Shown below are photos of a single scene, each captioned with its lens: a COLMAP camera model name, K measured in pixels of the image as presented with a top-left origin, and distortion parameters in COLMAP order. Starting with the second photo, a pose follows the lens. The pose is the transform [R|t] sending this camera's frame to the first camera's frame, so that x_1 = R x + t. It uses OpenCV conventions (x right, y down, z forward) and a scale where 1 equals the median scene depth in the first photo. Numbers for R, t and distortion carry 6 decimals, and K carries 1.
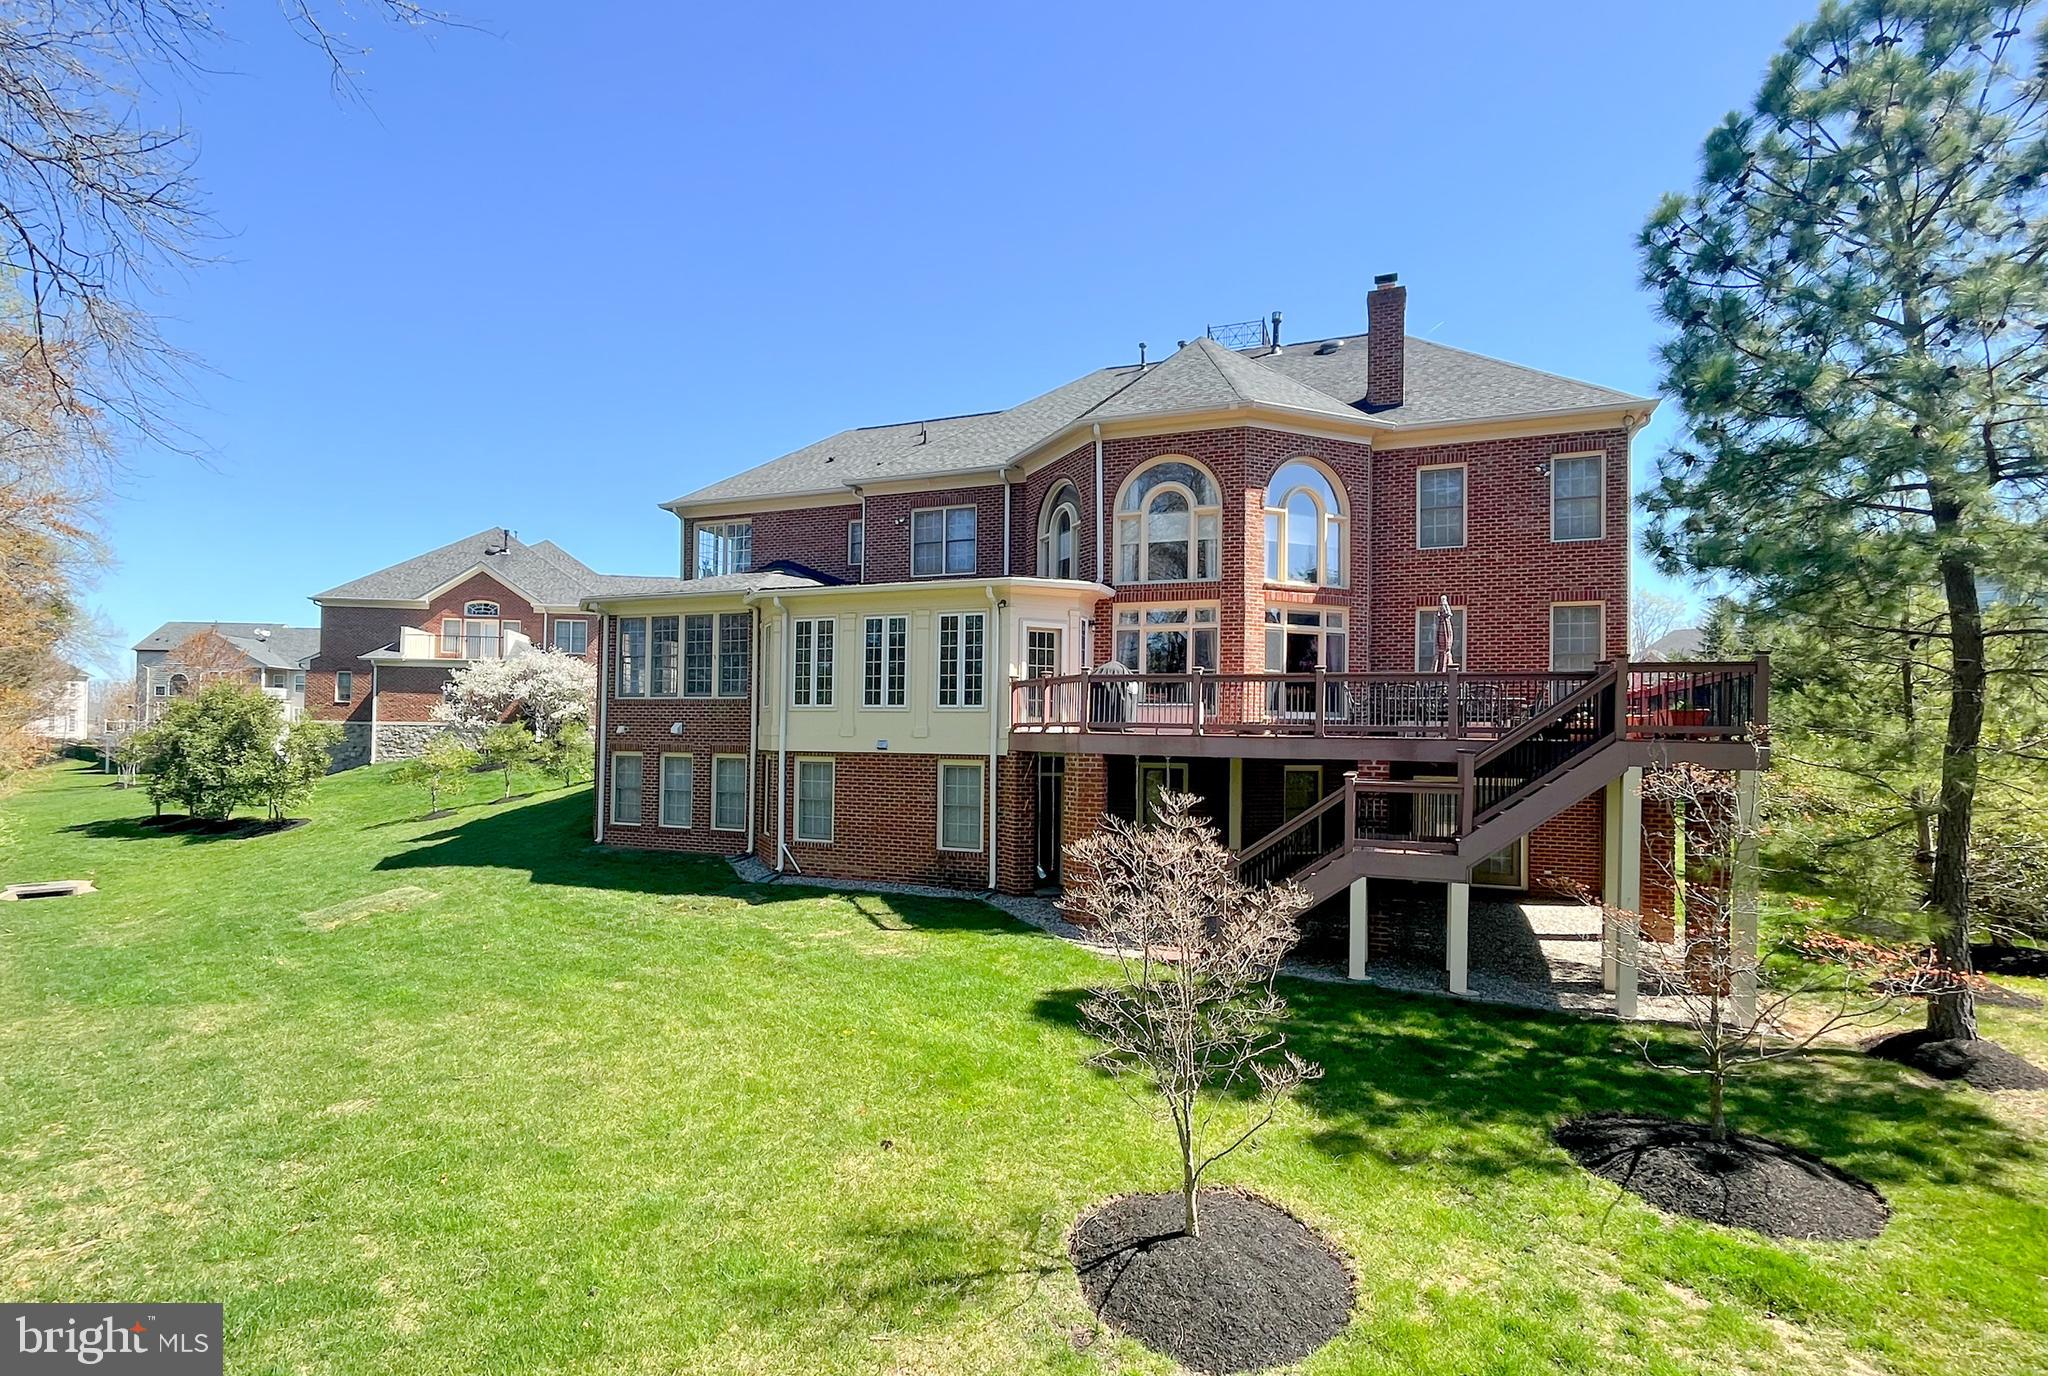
lens RADIAL K [[941.3, 0, 1024.9], [0, 941.3, 691.0], [0, 0, 1]] dist [0.007957, -0.000711]
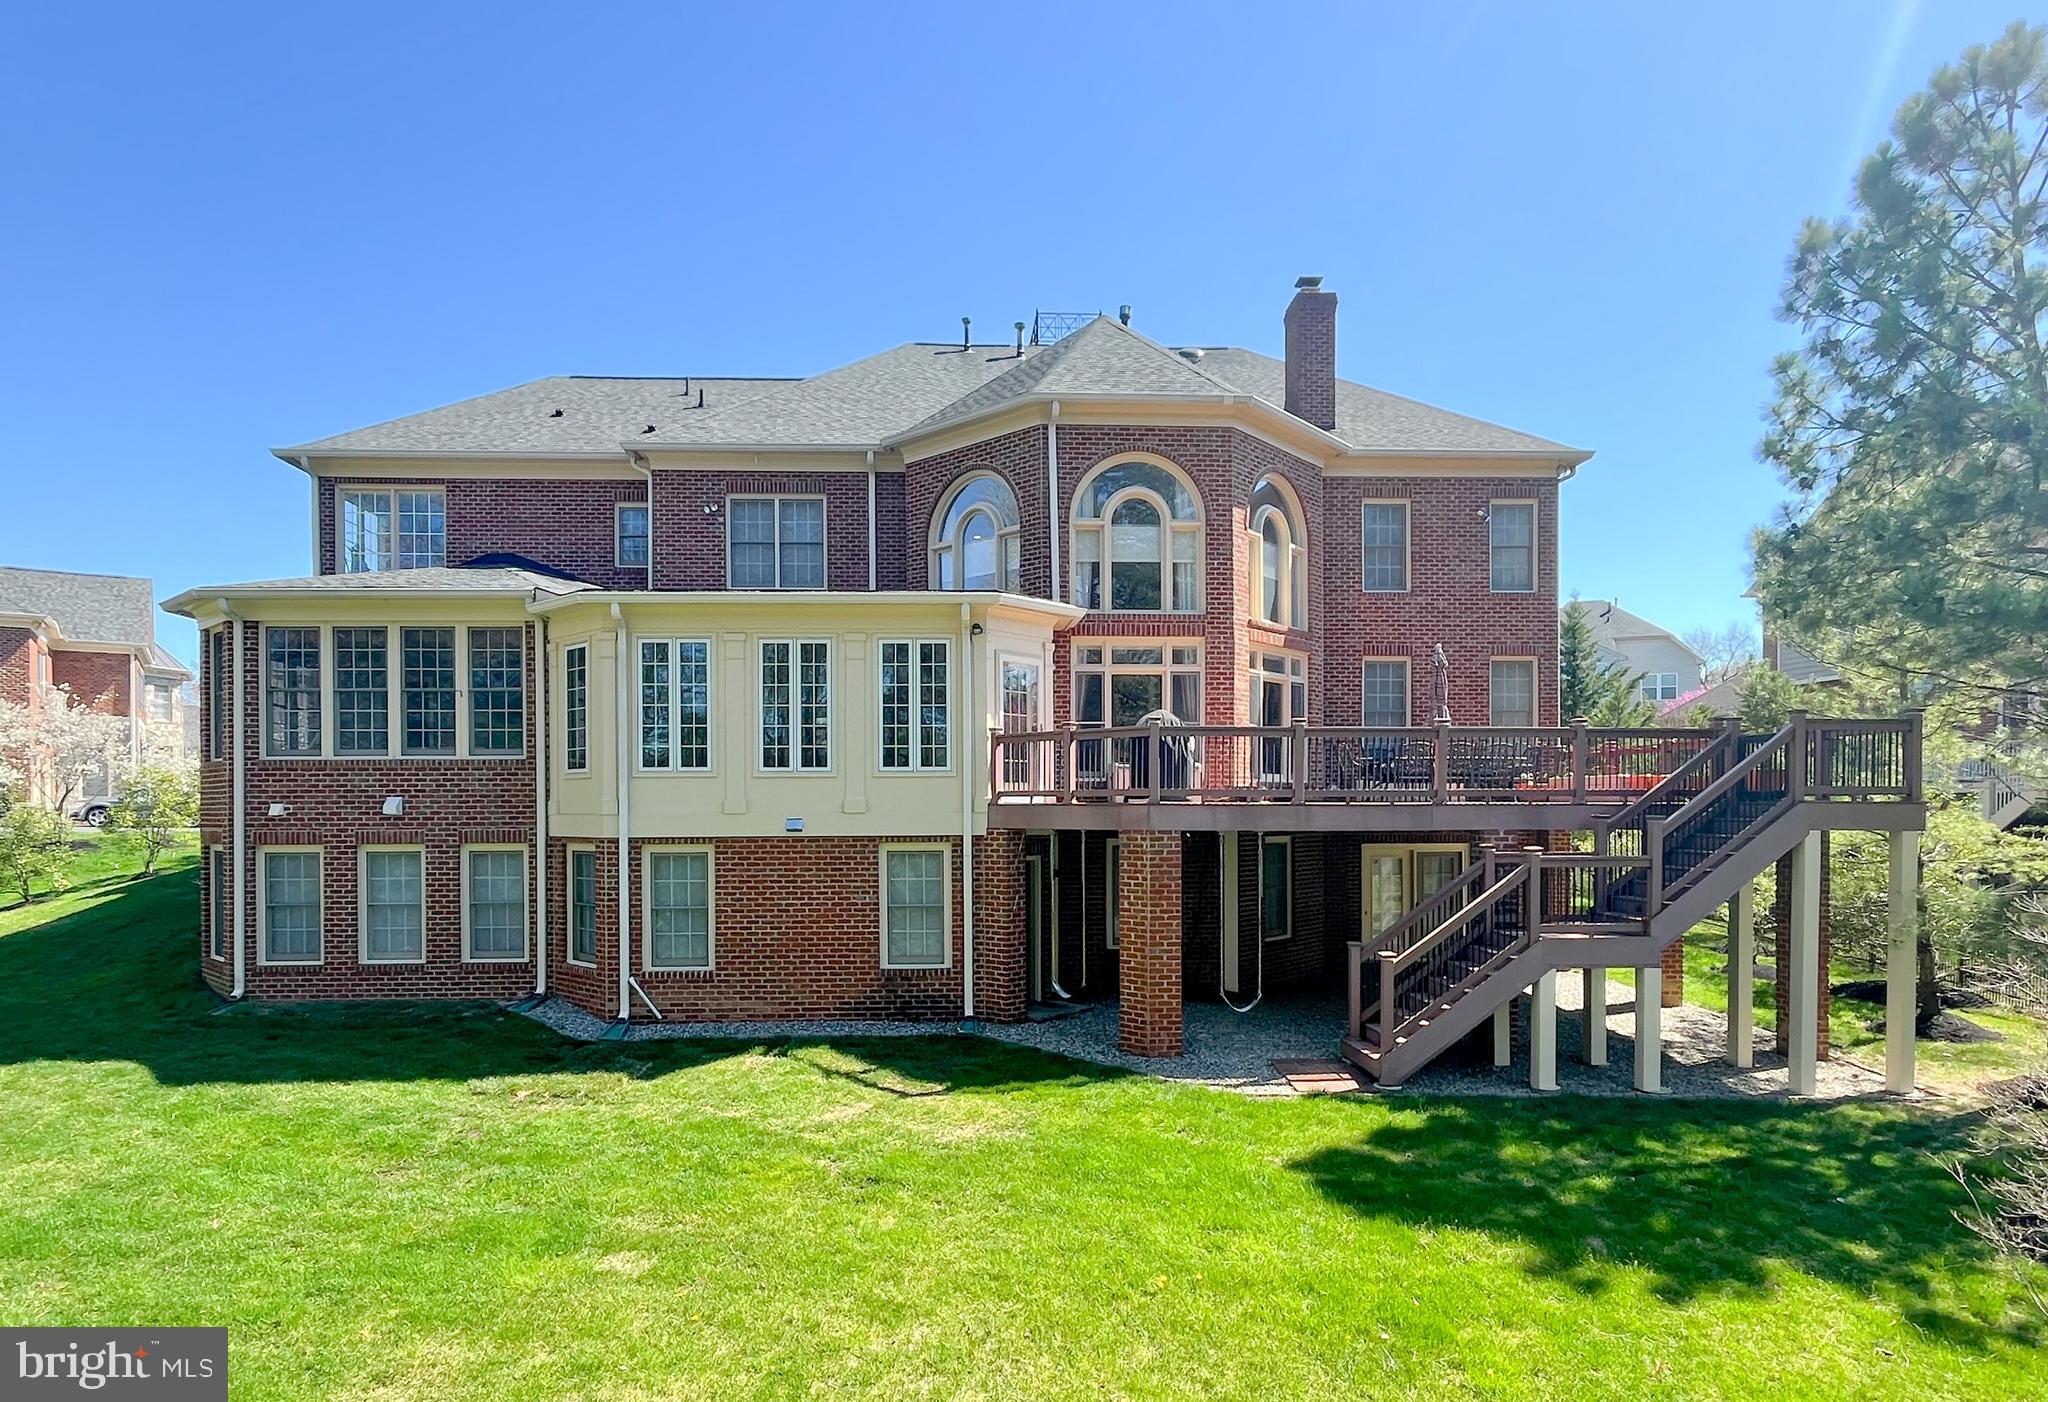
lens RADIAL K [[1055.8, 0, 1005.6], [0, 1055.8, 778.1], [0, 0, 1]] dist [0.001389, 0.001246]
pose [[0.919919, -0.008392, 0.392018, -0.304229], [-0.002201, 0.999645, 0.026566, 0.001346], [-0.392102, -0.025302, 0.919574, 0.215785]]
